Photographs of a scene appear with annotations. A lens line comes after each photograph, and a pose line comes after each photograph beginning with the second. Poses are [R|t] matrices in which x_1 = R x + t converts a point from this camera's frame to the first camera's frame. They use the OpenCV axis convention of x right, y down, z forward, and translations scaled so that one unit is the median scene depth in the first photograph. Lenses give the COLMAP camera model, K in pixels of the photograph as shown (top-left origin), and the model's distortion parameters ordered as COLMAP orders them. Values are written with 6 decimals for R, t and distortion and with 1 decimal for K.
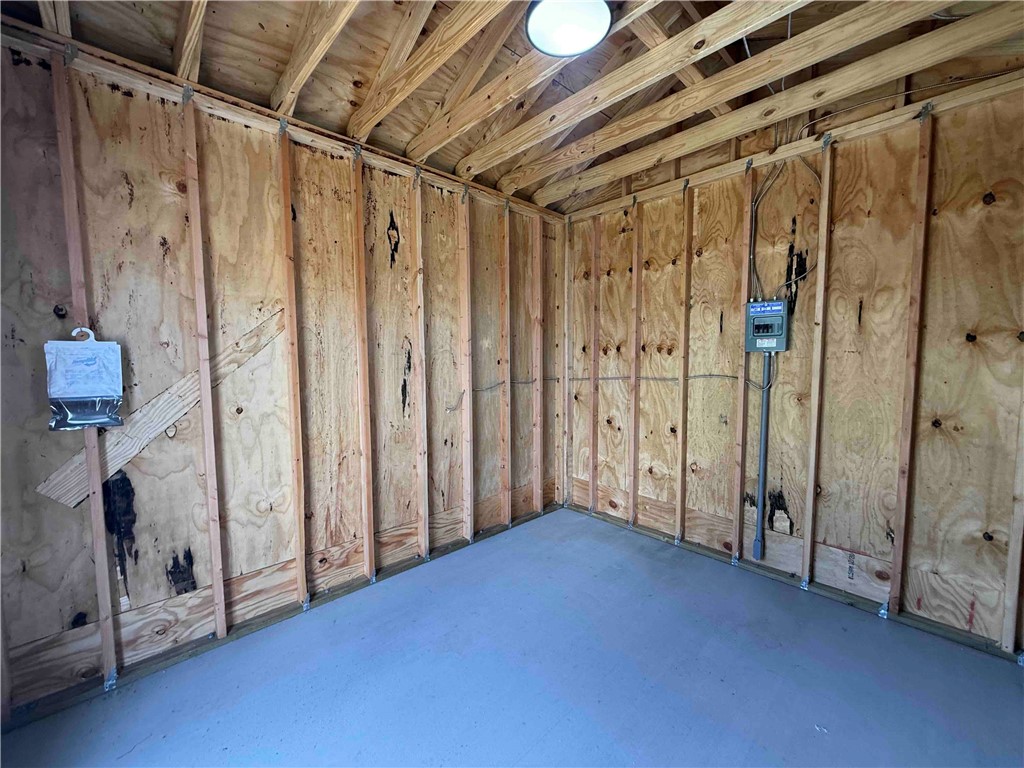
lens RADIAL K [[404.5, 0, 511.2], [0, 404.5, 382.6], [0, 0, 1]] dist [-0.000028, 0.000415]
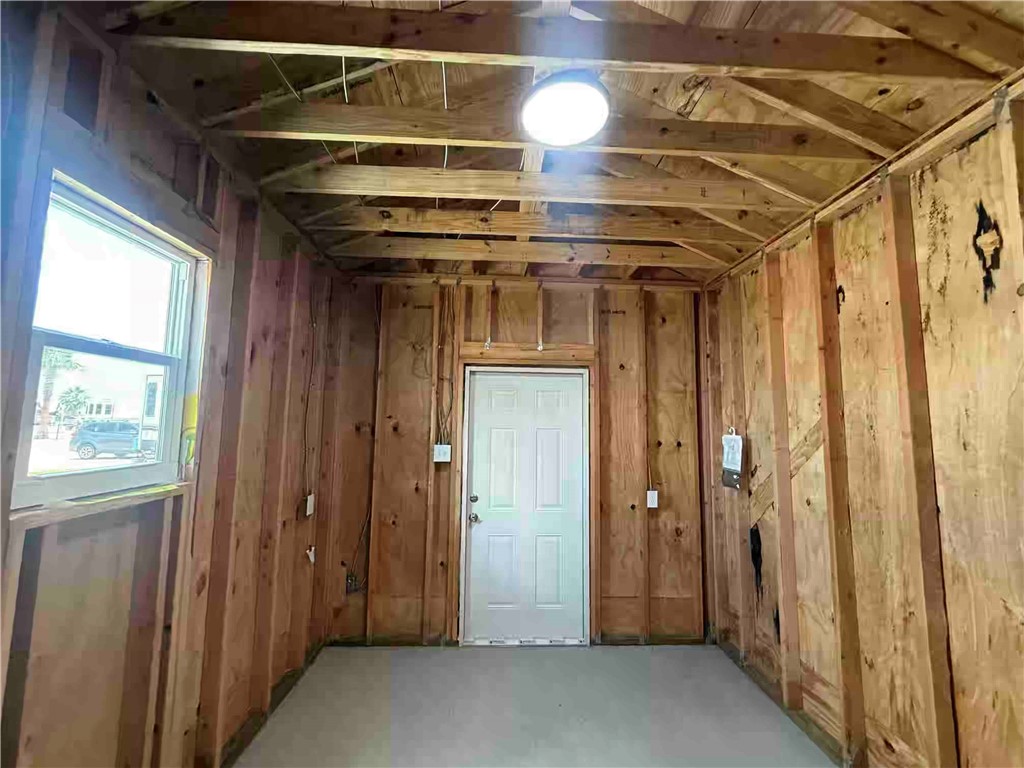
lens RADIAL K [[404.5, 0, 512.5], [0, 404.5, 384.2], [0, 0, 1]] dist [-0.000028, 0.000415]
pose [[-0.649248, -0.078031, -0.756563, 0.532159], [-0.064556, 0.996787, -0.047408, -0.113164], [0.757832, 0.018061, -0.652200, 0.911925]]
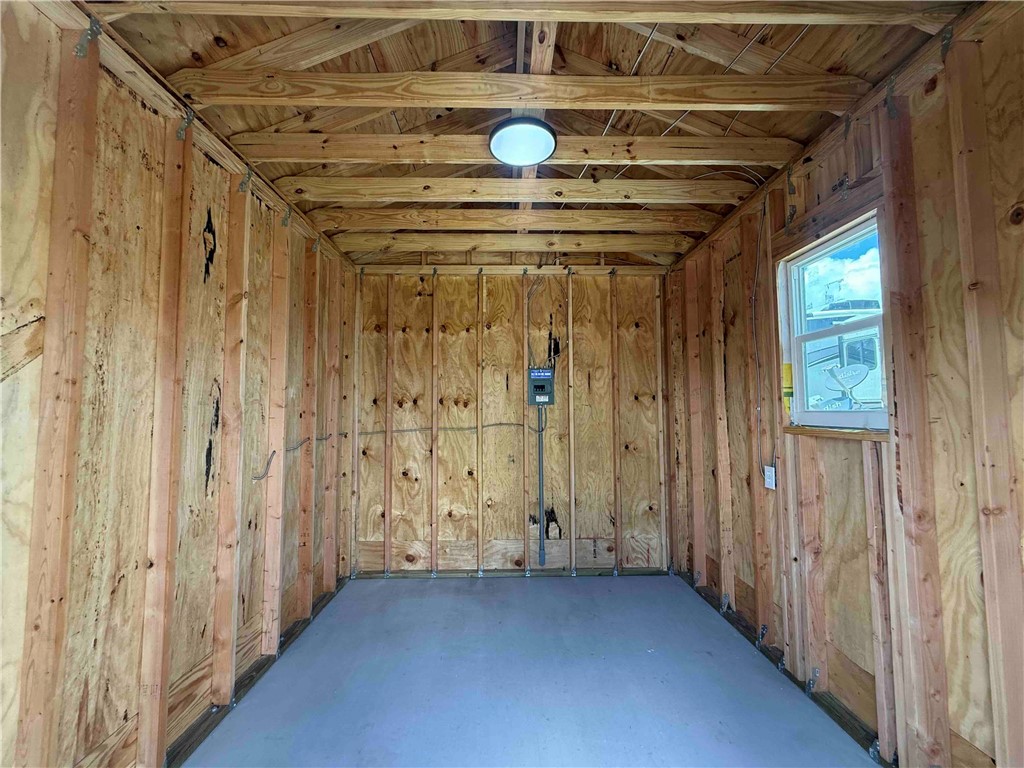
lens RADIAL K [[404.5, 0, 505.3], [0, 404.5, 383.4], [0, 0, 1]] dist [-0.000028, 0.000415]
pose [[0.677455, 0.048310, 0.733976, -0.470697], [0.051978, 0.992202, -0.113281, 0.000410], [-0.733726, 0.114894, 0.669661, 0.161471]]
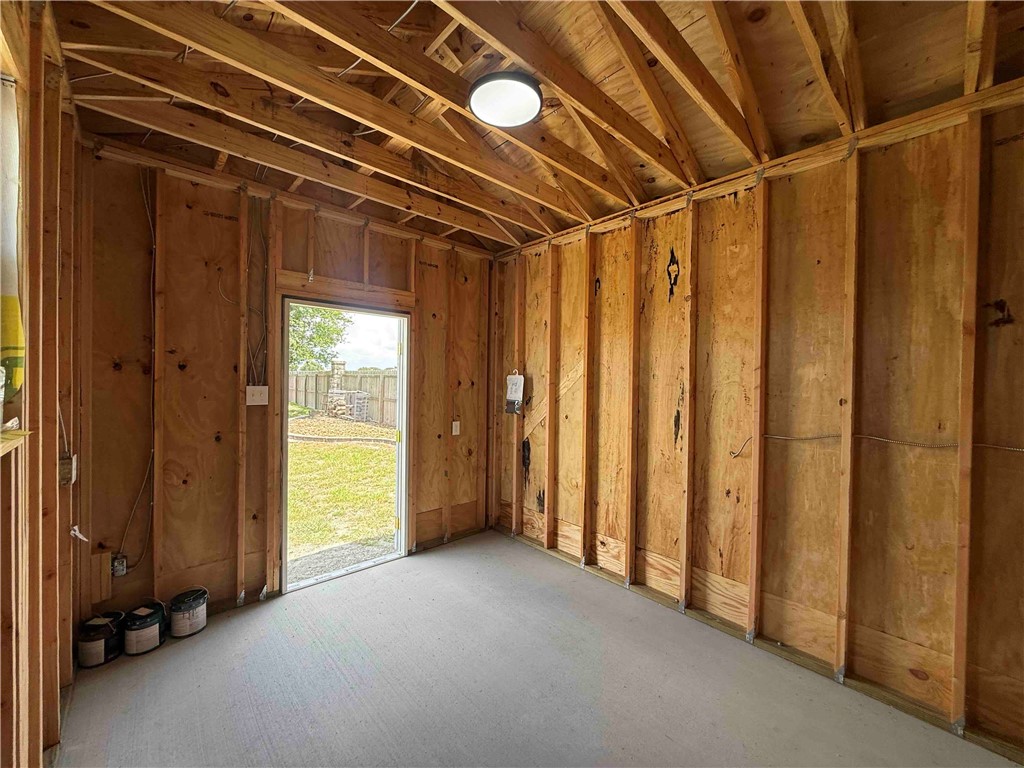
lens RADIAL K [[404.5, 0, 507.4], [0, 404.5, 383.2], [0, 0, 1]] dist [-0.000028, 0.000415]
pose [[-0.010964, 0.015070, -0.999826, 0.779953], [-0.086772, 0.996100, 0.015966, -0.058460], [0.996168, 0.086931, -0.009614, 0.638870]]
